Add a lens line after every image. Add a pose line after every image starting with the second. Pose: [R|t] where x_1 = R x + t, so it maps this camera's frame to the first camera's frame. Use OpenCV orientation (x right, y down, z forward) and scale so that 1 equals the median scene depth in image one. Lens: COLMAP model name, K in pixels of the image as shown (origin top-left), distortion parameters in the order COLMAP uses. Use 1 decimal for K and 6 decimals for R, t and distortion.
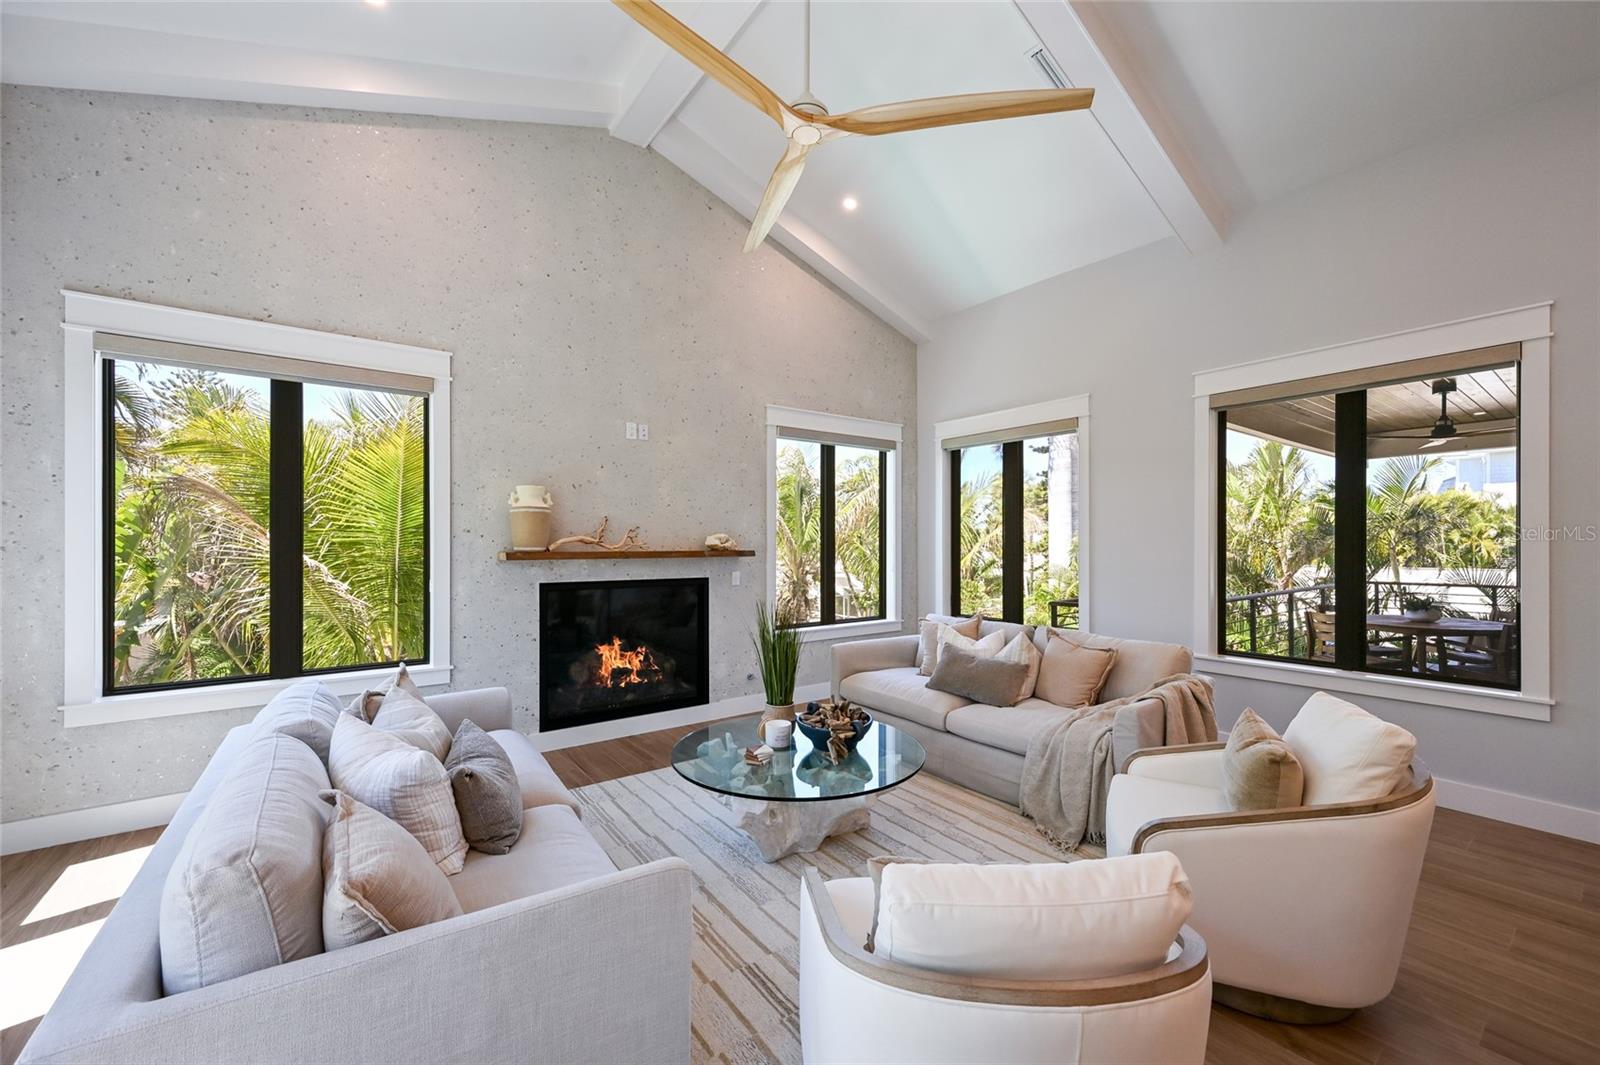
lens RADIAL K [[624.1, 0, 803.6], [0, 624.1, 540.5], [0, 0, 1]] dist [0.002555, 0.000198]
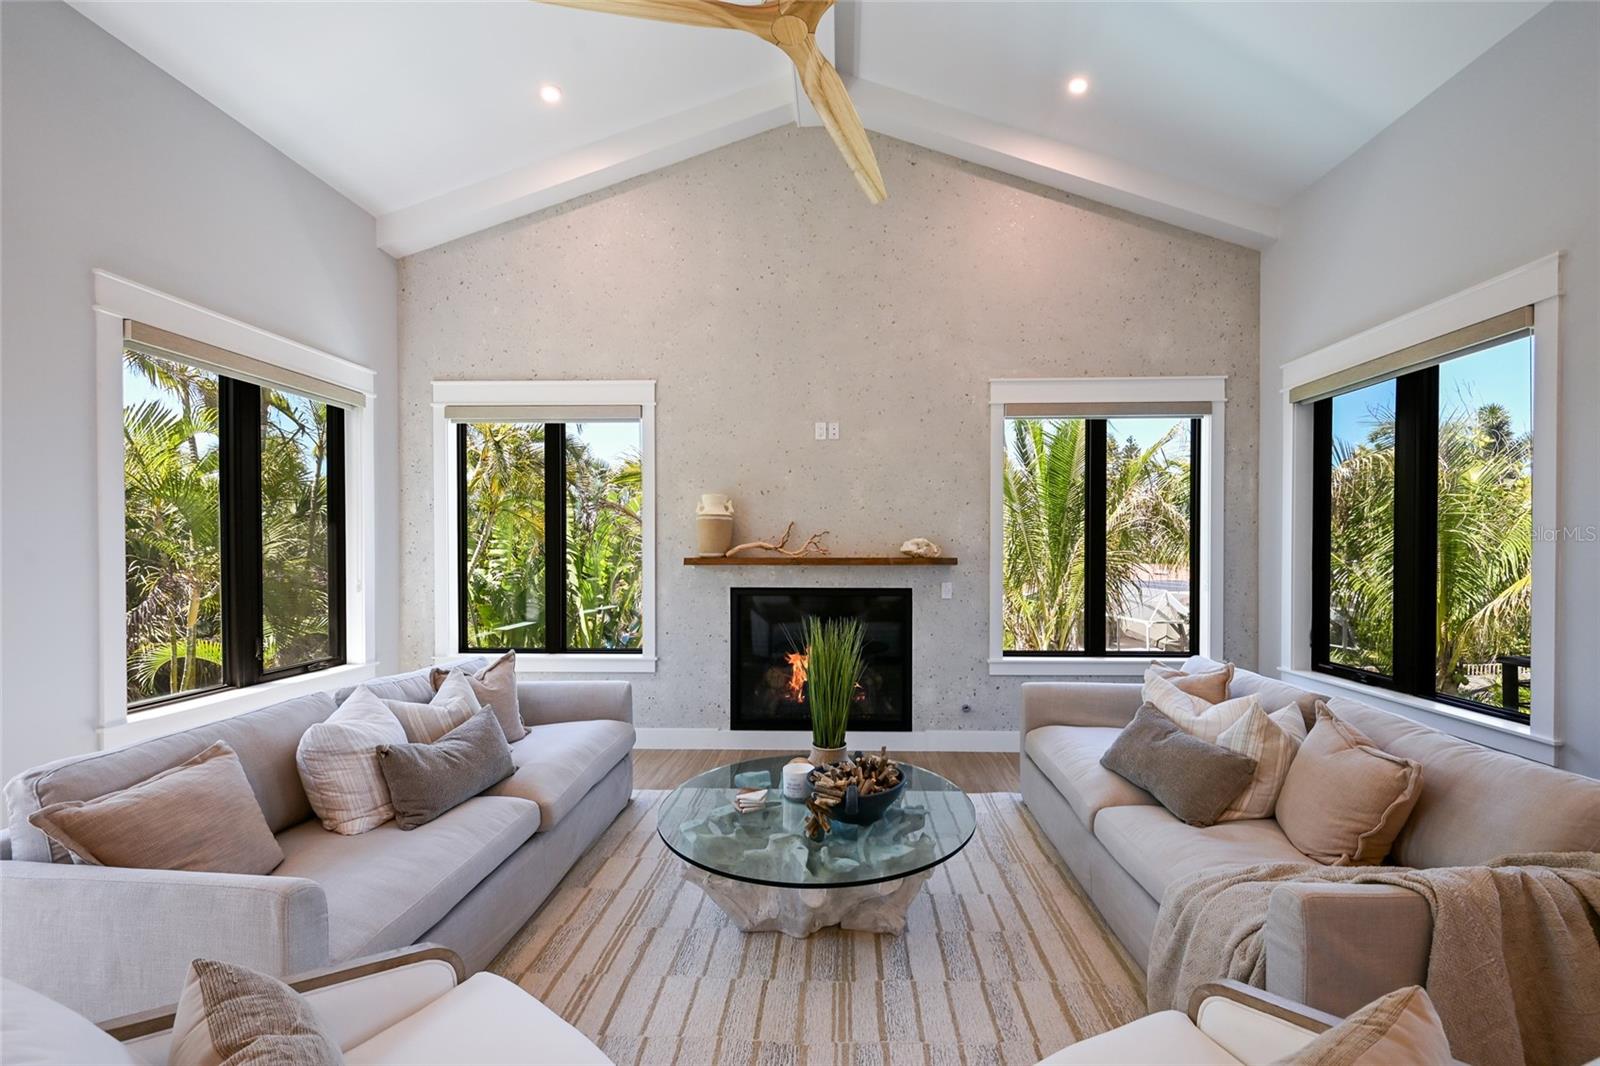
lens RADIAL K [[630.8, 0, 823.4], [0, 630.8, 558.4], [0, 0, 1]] dist [-0.000741, 0.001070]
pose [[0.786000, 0.007648, -0.618179, 0.324076], [0.002943, 0.999866, 0.016113, 0.002884], [0.618219, -0.014484, 0.785872, 0.243988]]
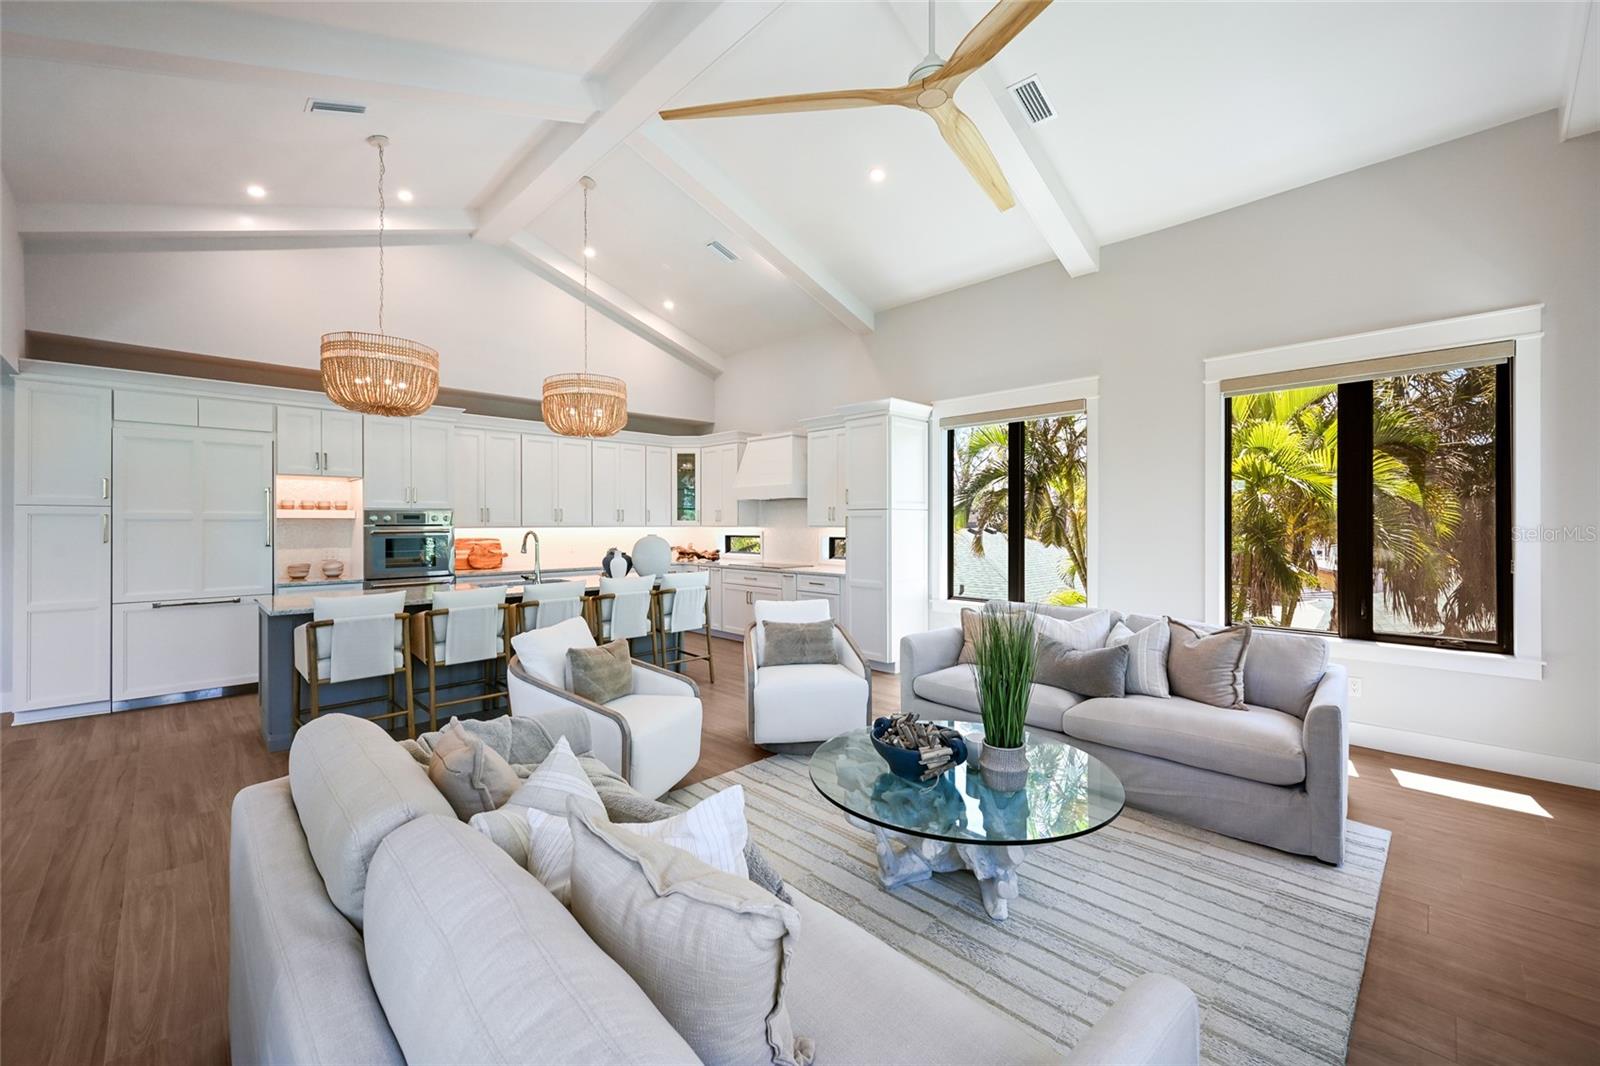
lens RADIAL K [[630.8, 0, 806.0], [0, 630.8, 524.9], [0, 0, 1]] dist [-0.000741, 0.001070]
pose [[-0.989200, 0.001552, -0.146561, 0.217571], [0.001729, 0.999998, -0.001084, 0.007010], [0.146559, -0.001326, -0.989201, 1.180906]]
